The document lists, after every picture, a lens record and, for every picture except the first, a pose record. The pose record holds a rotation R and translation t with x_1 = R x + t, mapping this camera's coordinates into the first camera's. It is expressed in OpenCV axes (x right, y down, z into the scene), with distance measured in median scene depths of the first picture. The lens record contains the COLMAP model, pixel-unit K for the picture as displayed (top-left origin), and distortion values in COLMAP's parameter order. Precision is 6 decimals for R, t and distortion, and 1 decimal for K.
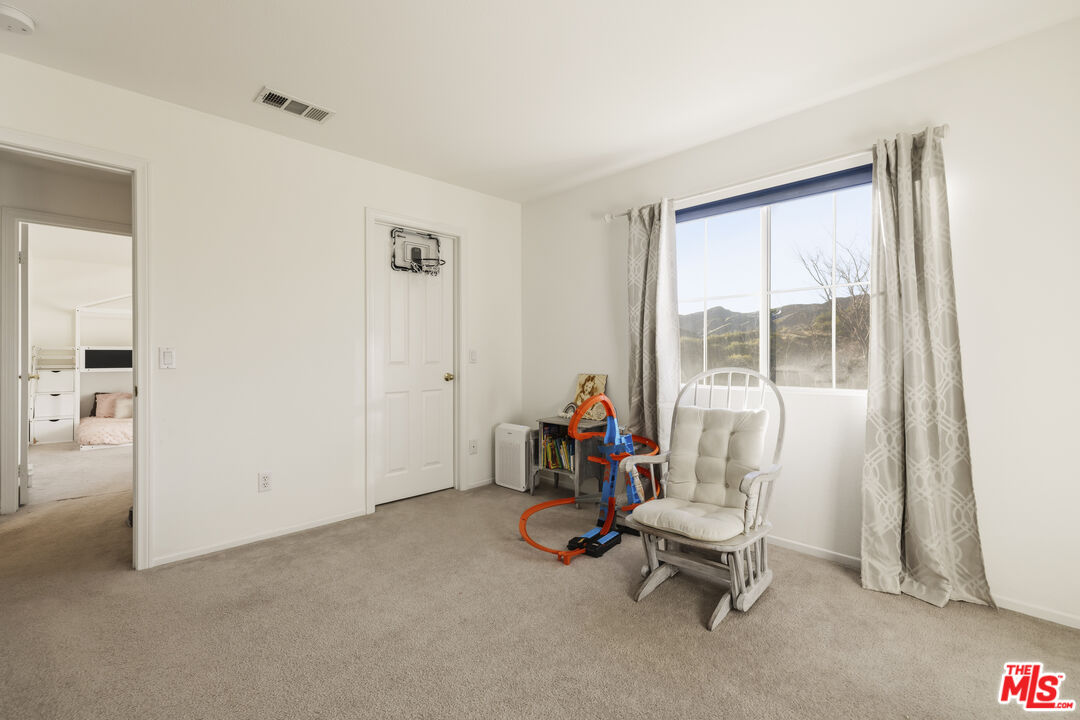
lens RADIAL K [[455.2, 0, 536.7], [0, 455.2, 357.1], [0, 0, 1]] dist [0.000487, 0.000147]
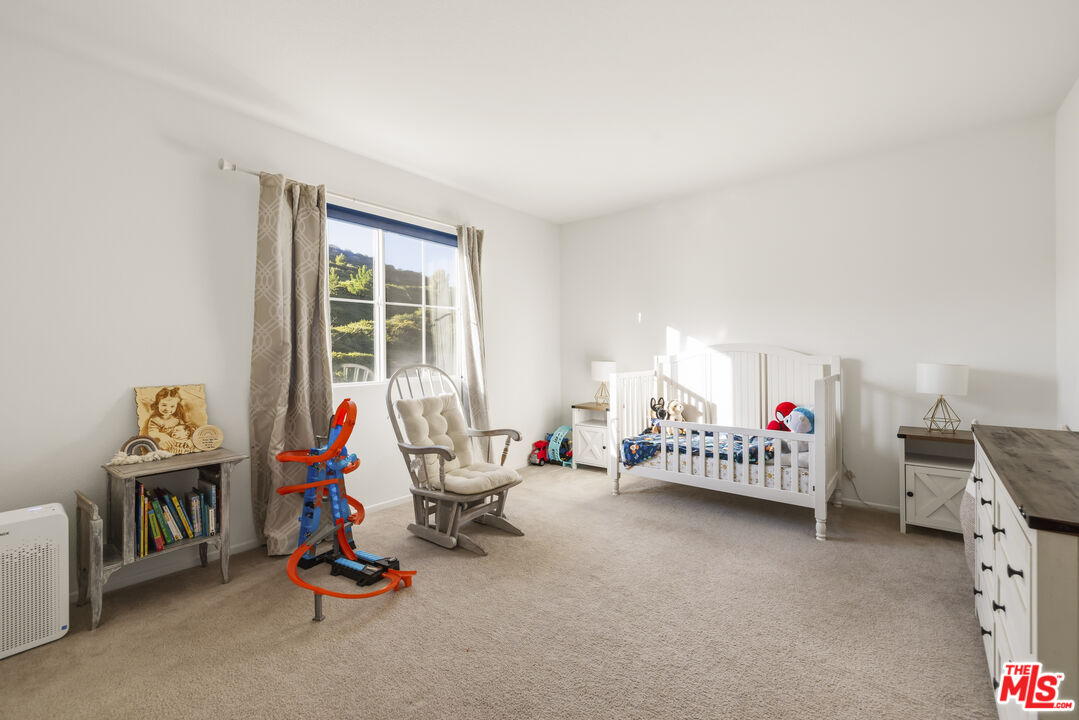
lens RADIAL K [[454.8, 0, 536.2], [0, 454.8, 357.1], [0, 0, 1]] dist [0.000487, 0.000147]
pose [[-0.096211, -0.012546, 0.995282, -0.578500], [0.012823, 0.999822, 0.013843, -0.005071], [-0.995278, 0.014095, -0.096033, 0.553234]]
